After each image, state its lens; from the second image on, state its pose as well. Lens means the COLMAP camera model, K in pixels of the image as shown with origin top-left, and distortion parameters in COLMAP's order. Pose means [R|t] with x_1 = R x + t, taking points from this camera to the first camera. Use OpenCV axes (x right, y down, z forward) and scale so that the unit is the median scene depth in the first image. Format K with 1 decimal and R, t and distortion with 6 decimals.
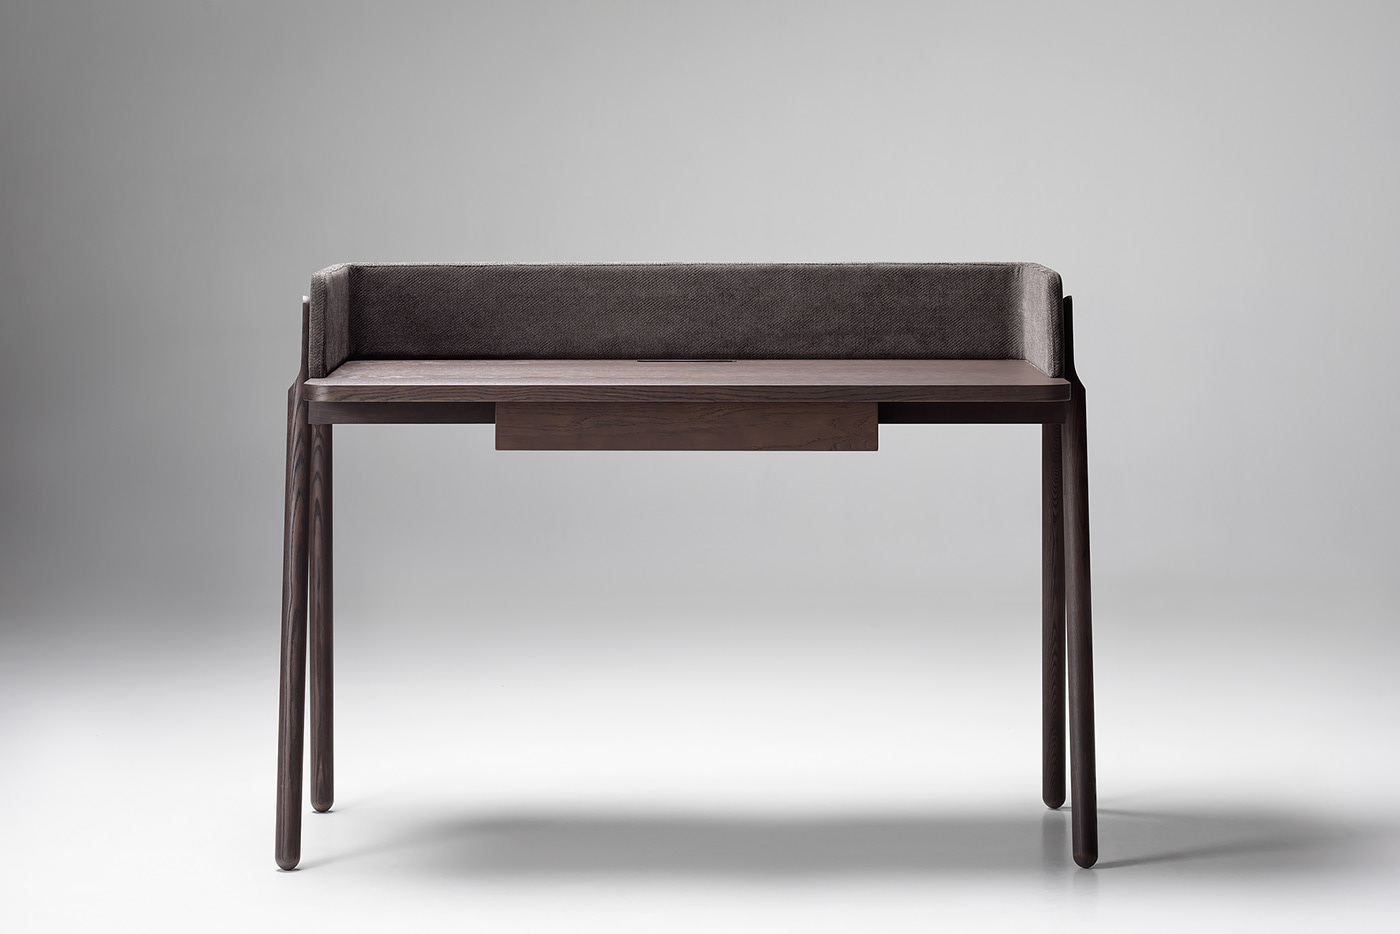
lens RADIAL K [[3373.4, 0, 700.0], [0, 3373.4, 467.0], [0, 0, 1]] dist [0.927937, 0.069740]
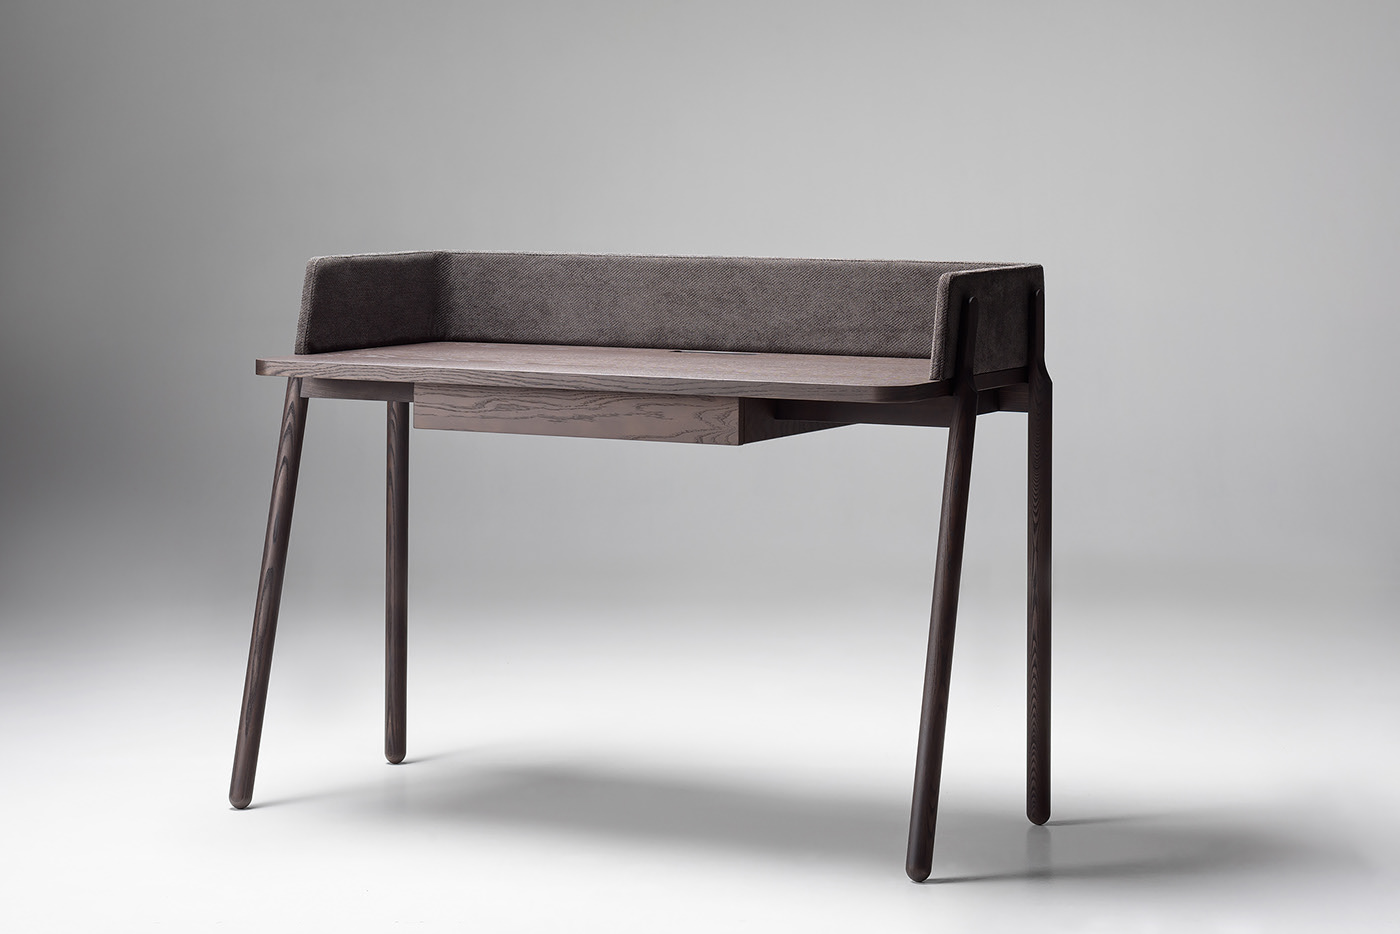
lens RADIAL K [[3373.4, 0, 700.0], [0, 3373.4, 467.0], [0, 0, 1]] dist [0.927937, 0.069740]
pose [[0.891980, 0.049192, -0.449390, 0.457067], [-0.049312, 0.998718, 0.011445, -0.008653], [0.449377, 0.011952, 0.893262, 0.094932]]
